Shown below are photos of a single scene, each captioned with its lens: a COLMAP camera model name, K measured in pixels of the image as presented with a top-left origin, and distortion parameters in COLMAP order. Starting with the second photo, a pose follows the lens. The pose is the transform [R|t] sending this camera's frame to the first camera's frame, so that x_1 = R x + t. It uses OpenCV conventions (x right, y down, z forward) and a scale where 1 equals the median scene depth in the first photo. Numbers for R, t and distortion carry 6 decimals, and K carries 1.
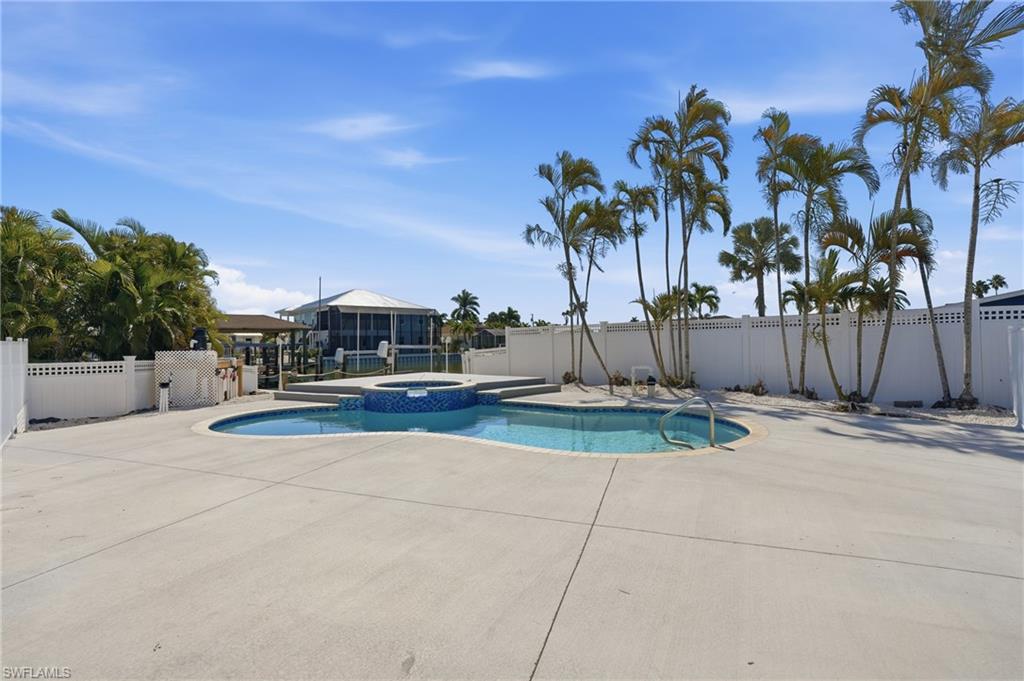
lens RADIAL K [[482.3, 0, 510.5], [0, 482.3, 334.1], [0, 0, 1]] dist [-0.074666, 0.027988]
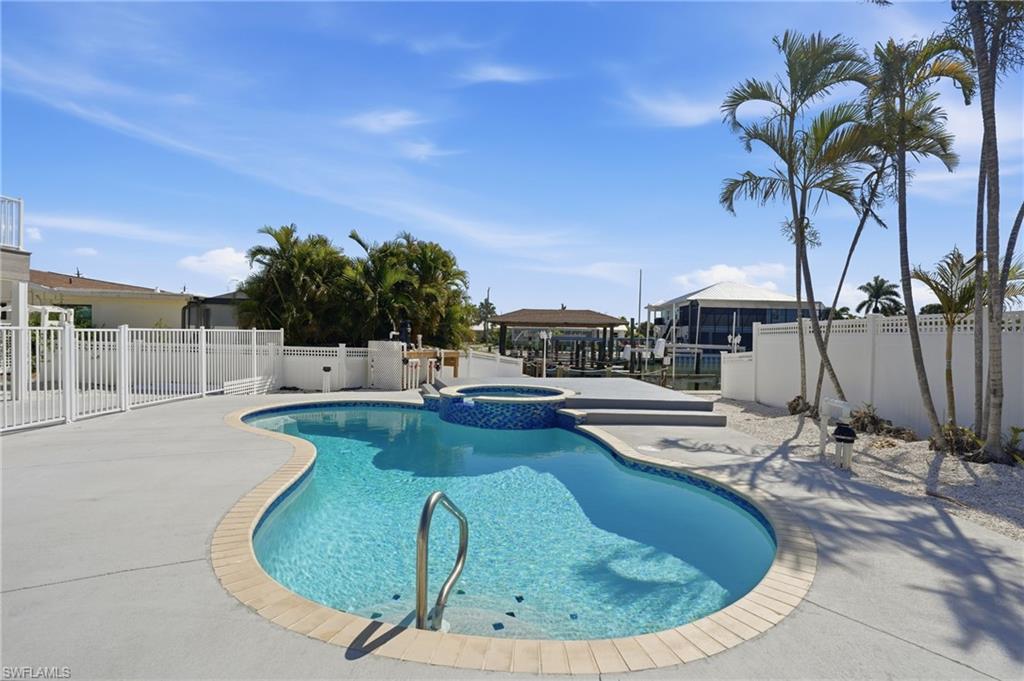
lens RADIAL K [[482.3, 0, 510.5], [0, 482.3, 334.1], [0, 0, 1]] dist [-0.074666, 0.027988]
pose [[0.694642, 0.023160, -0.718982, 0.295608], [-0.016594, 0.999732, 0.016171, -0.004636], [0.719164, 0.000698, 0.694840, 0.316603]]
